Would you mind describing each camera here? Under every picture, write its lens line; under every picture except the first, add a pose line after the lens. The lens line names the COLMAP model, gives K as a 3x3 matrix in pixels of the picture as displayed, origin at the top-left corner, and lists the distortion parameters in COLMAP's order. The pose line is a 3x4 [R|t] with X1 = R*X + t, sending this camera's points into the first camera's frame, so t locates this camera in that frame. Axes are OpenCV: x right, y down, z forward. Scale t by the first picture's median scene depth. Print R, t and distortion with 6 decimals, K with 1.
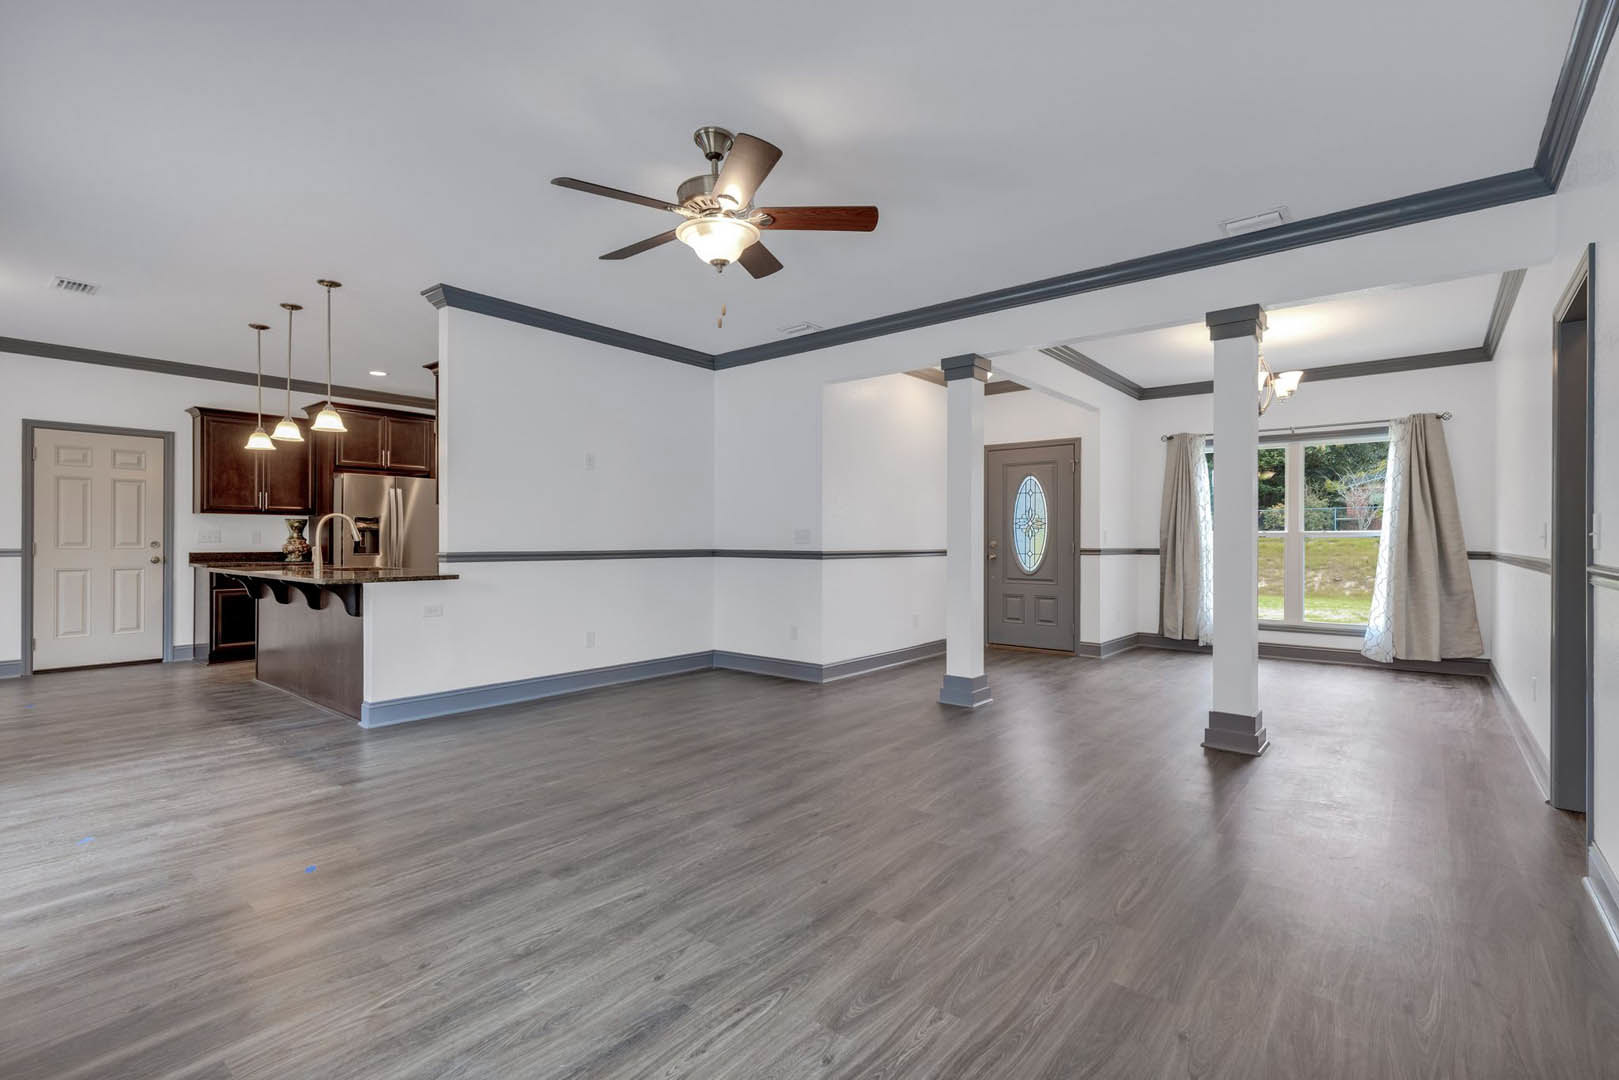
lens RADIAL K [[734.4, 0, 824.7], [0, 734.4, 540.6], [0, 0, 1]] dist [0.006974, 0.000497]
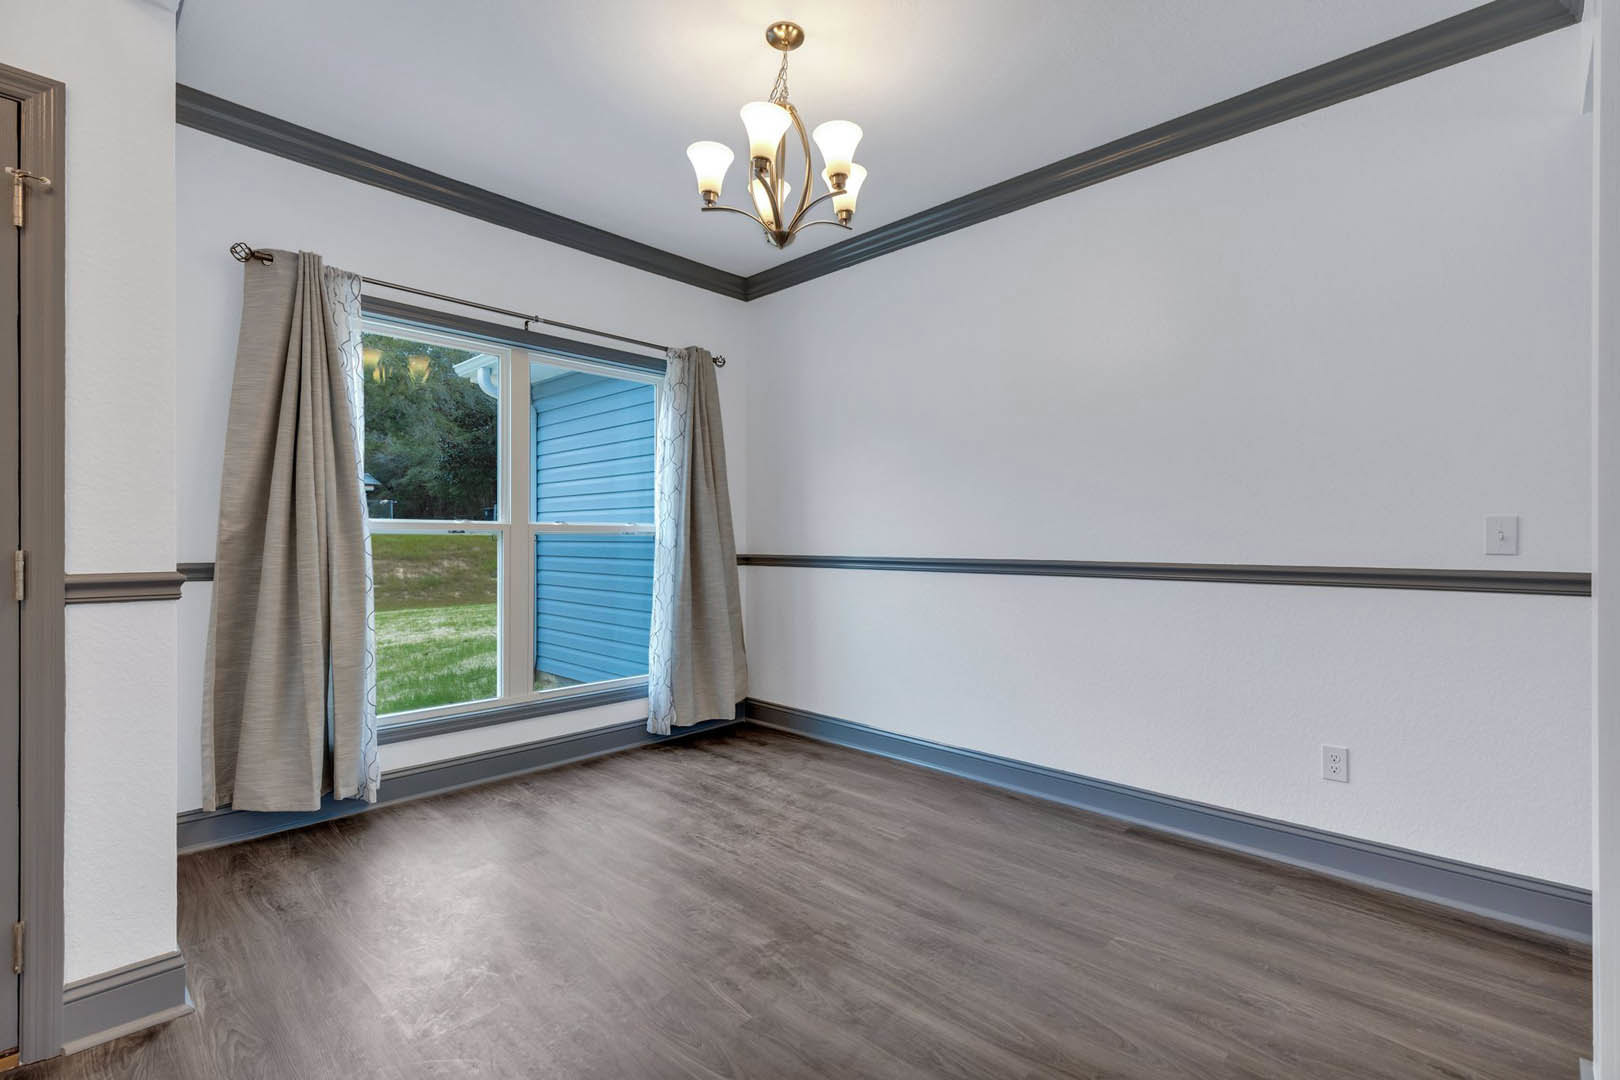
lens RADIAL K [[729.1, 0, 824.1], [0, 729.1, 518.5], [0, 0, 1]] dist [0.018685, 0.000365]
pose [[0.039335, 0.027806, 0.998839, 0.340277], [-0.000207, 0.999613, -0.027819, -0.003285], [-0.999226, 0.000887, 0.039326, 1.951290]]
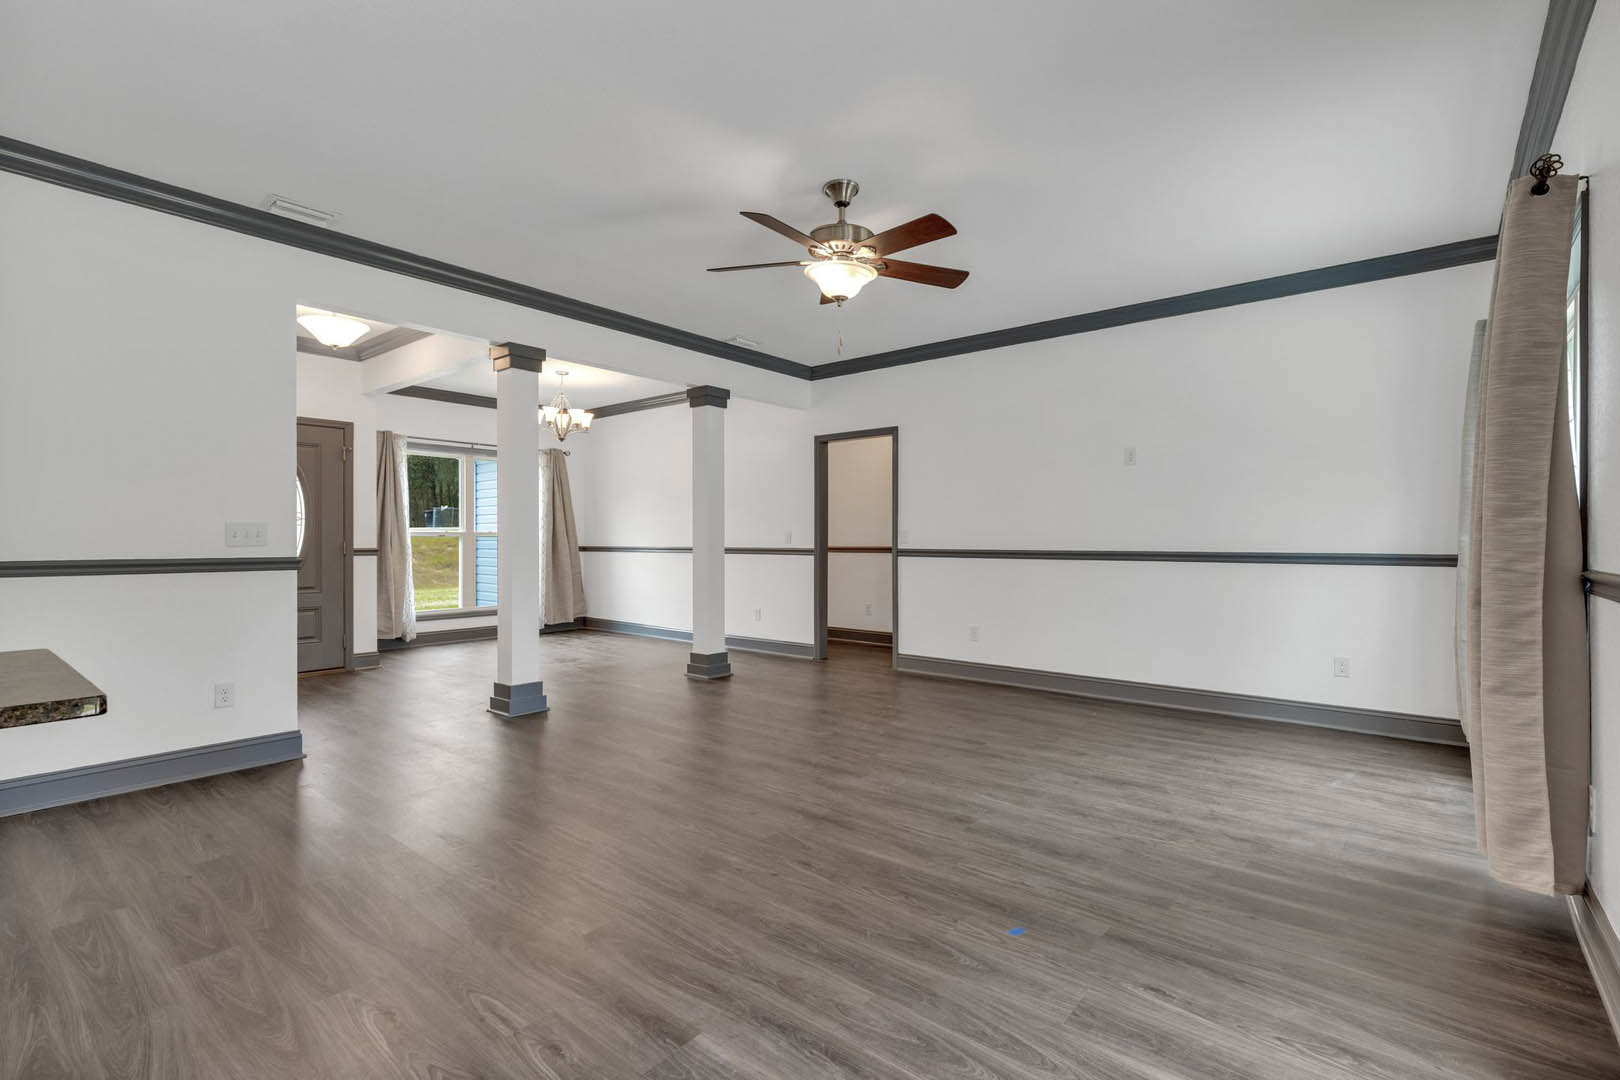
lens RADIAL K [[745.2, 0, 825.9], [0, 745.2, 544.2], [0, 0, 1]] dist [0.010638, 0.000676]
pose [[-0.000432, -0.008745, 0.999962, -1.402971], [0.002102, 0.999960, 0.008746, -0.004593], [-0.999998, 0.002105, -0.000414, 1.104238]]
